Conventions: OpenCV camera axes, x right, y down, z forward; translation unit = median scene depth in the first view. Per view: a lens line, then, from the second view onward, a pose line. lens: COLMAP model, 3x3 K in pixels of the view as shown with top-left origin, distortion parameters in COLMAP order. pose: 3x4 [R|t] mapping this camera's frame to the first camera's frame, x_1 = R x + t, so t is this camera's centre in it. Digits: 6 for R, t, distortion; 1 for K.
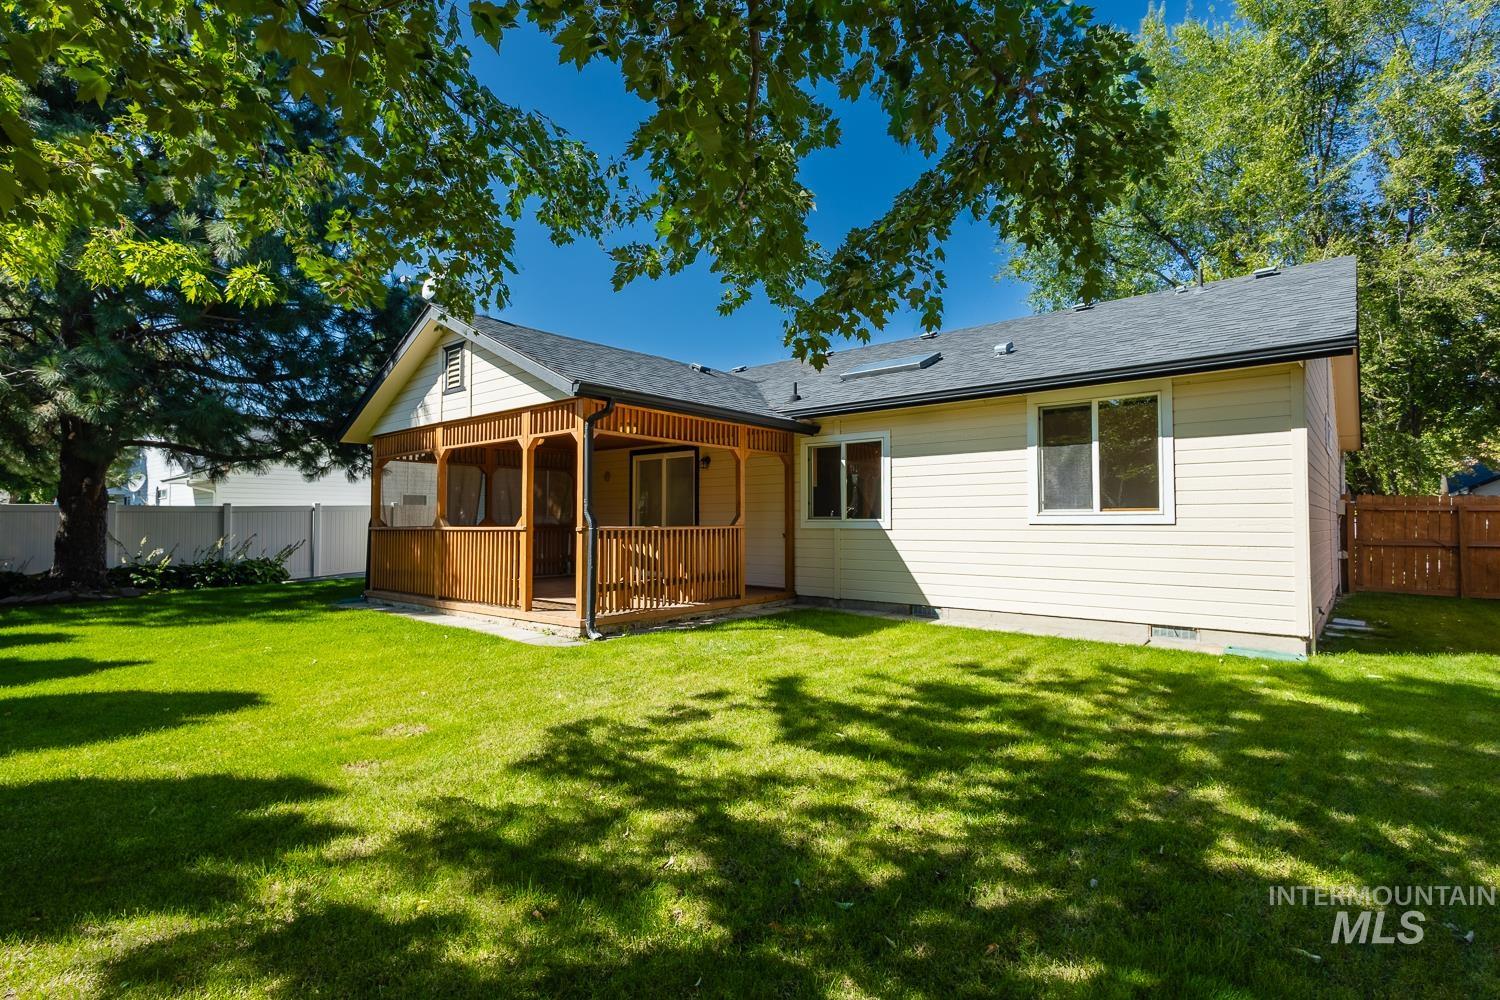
lens RADIAL K [[691.3, 0, 752.1], [0, 691.3, 500.5], [0, 0, 1]] dist [0.008509, -0.002035]
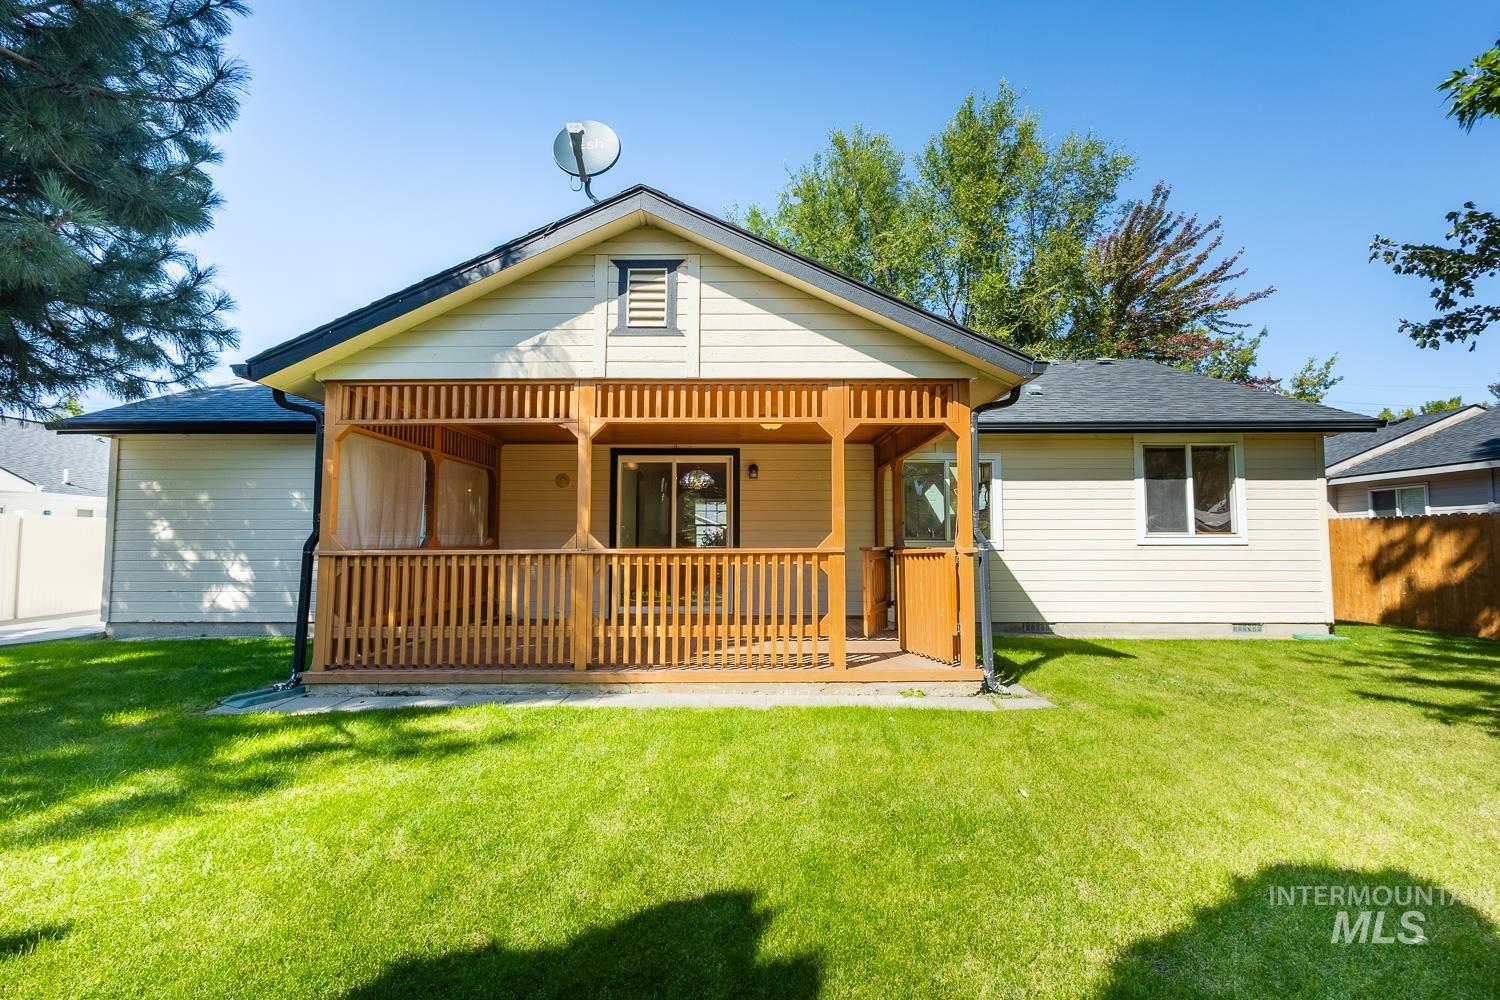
lens RADIAL K [[691.3, 0, 754.0], [0, 691.3, 499.1], [0, 0, 1]] dist [0.008509, -0.002035]
pose [[0.769947, 0.043019, 0.636657, -0.847796], [-0.020704, 0.998884, -0.042456, 0.020413], [-0.637772, 0.019508, 0.769978, 0.516137]]
